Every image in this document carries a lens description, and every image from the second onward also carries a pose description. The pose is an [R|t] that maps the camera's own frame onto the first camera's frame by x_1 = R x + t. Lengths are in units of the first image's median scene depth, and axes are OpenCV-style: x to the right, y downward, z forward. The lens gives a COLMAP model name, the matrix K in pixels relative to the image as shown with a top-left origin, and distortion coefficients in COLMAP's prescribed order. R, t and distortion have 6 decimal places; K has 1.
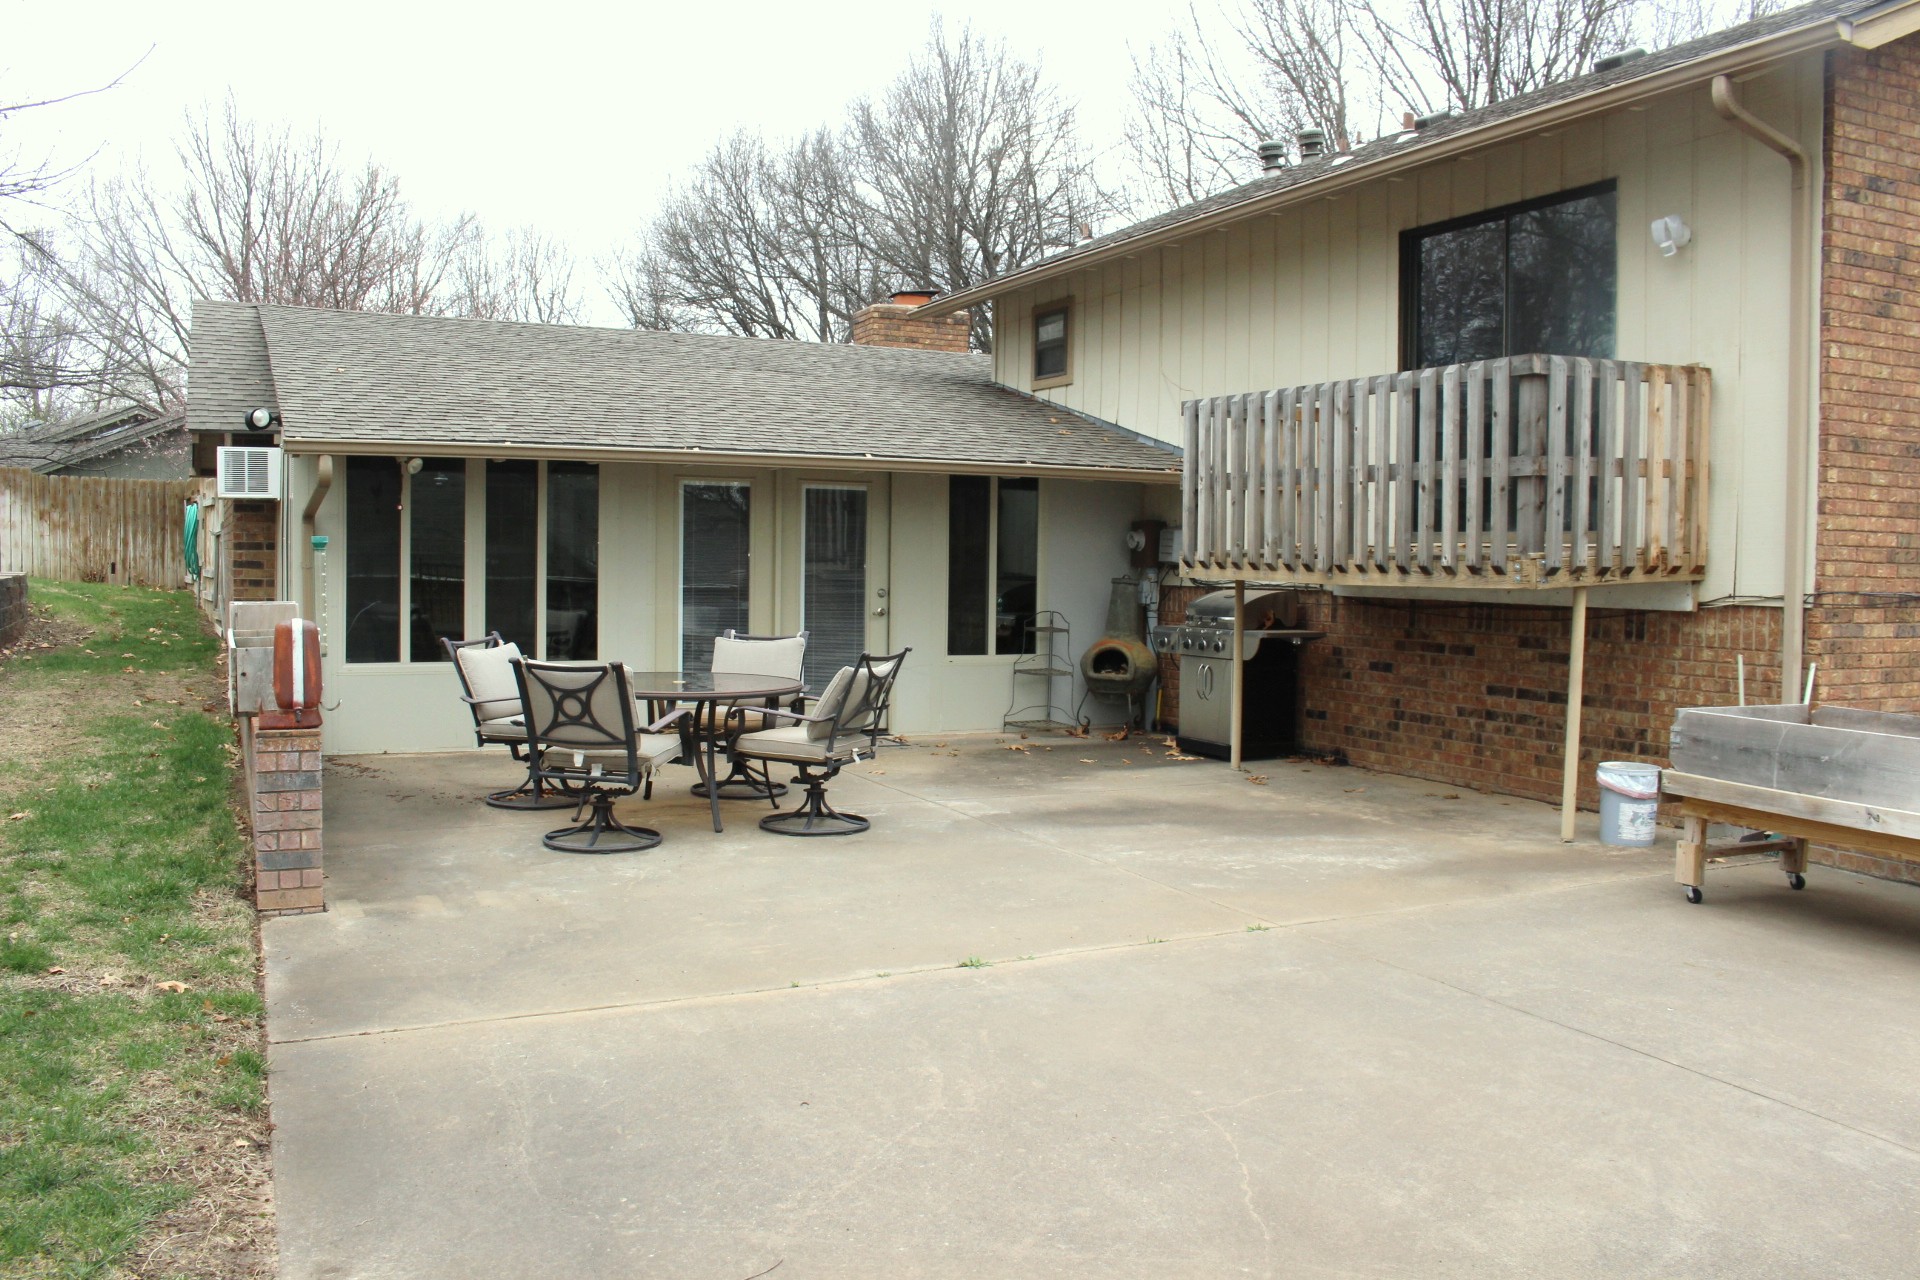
lens RADIAL K [[1594.5, 0, 974.9], [0, 1594.5, 632.2], [0, 0, 1]] dist [-0.160667, 0.126606]
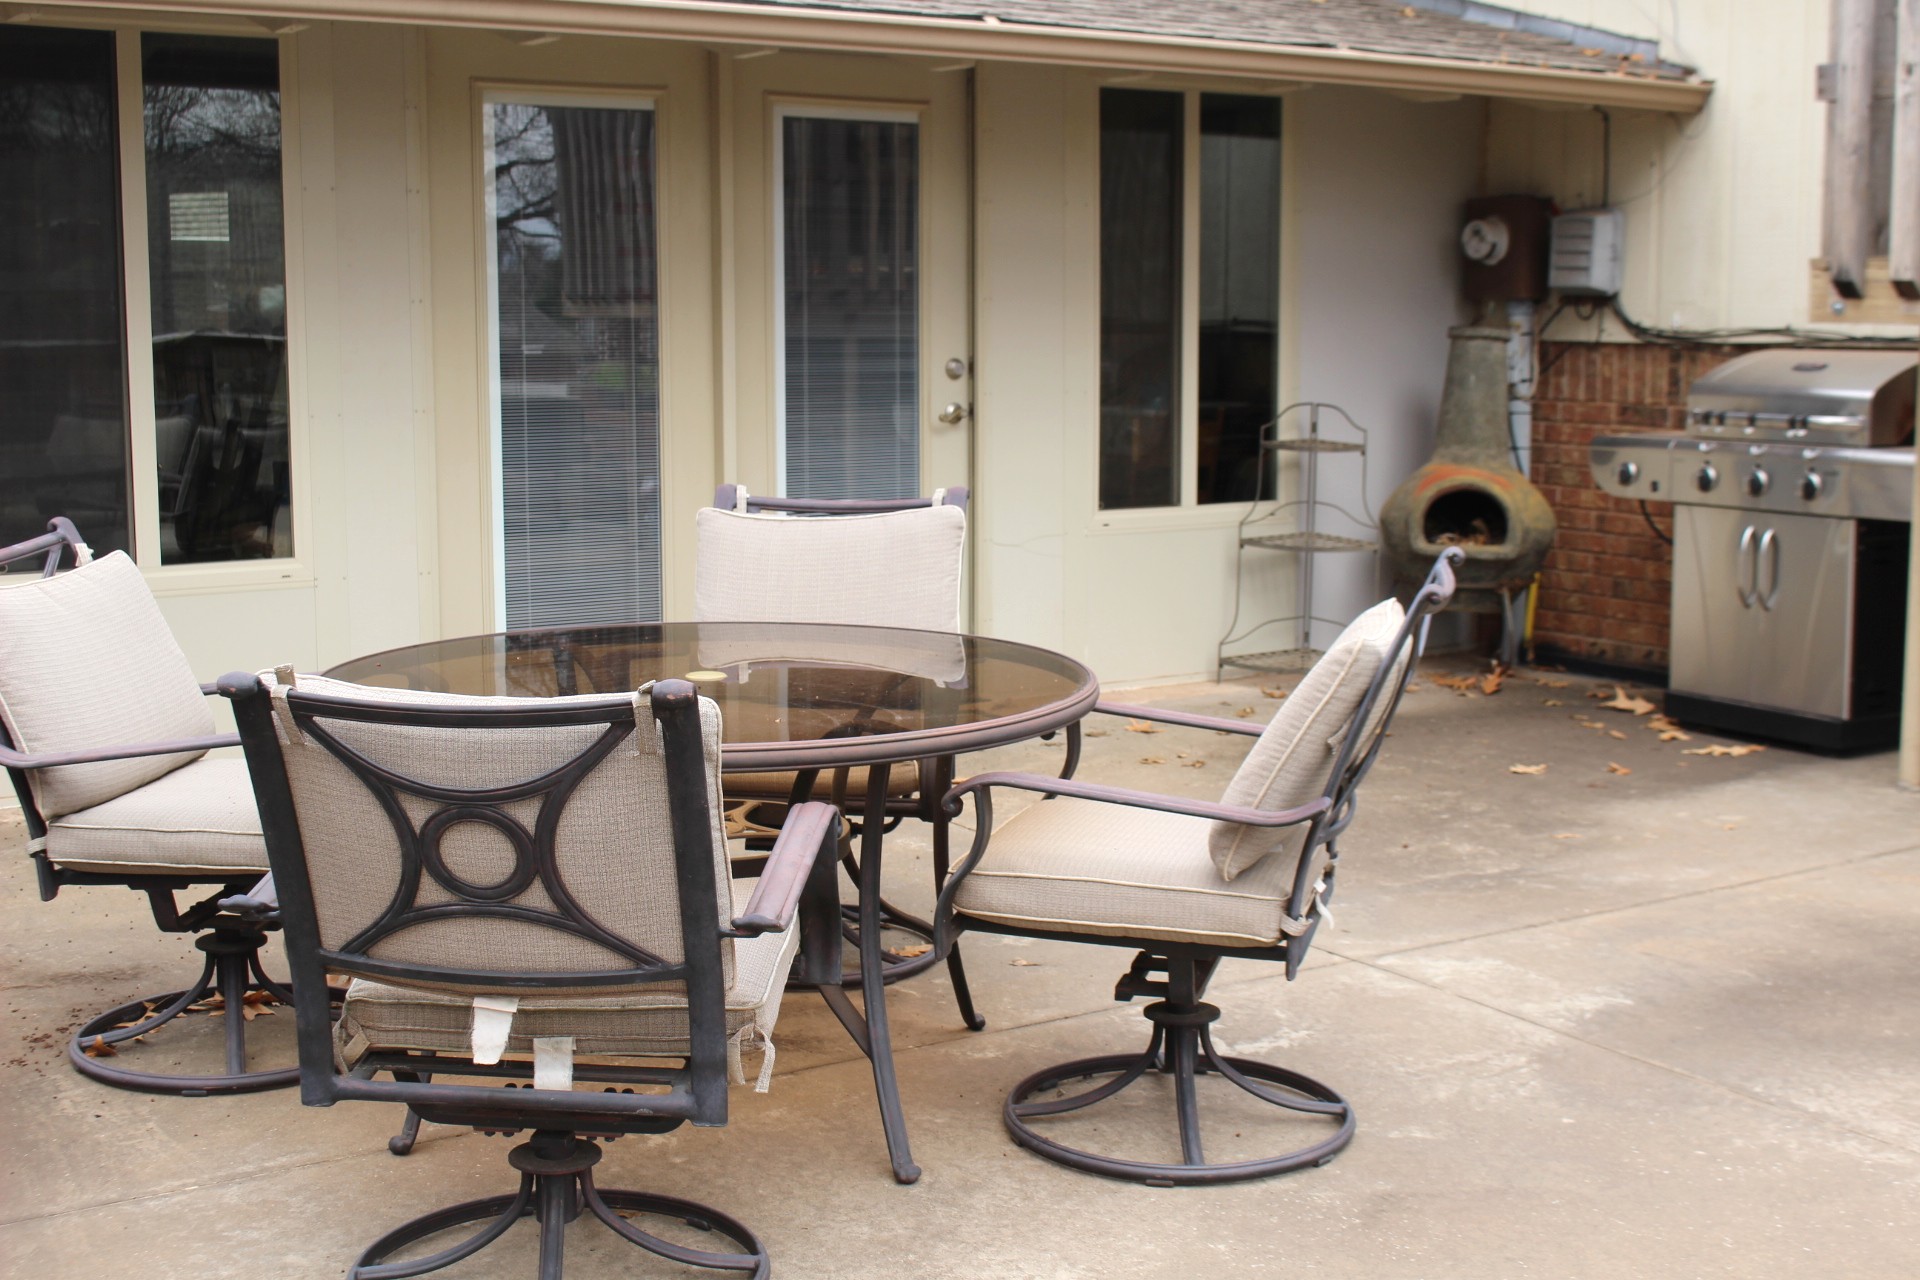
lens RADIAL K [[2345.0, 0, 960.0], [0, 2345.0, 640.0], [0, 0, 1]] dist [-0.085925, 0.021329]
pose [[0.990993, -0.031221, 0.130220, -0.143452], [0.018071, 0.994726, 0.100966, -0.015966], [-0.132686, -0.097703, 0.986331, 0.390232]]
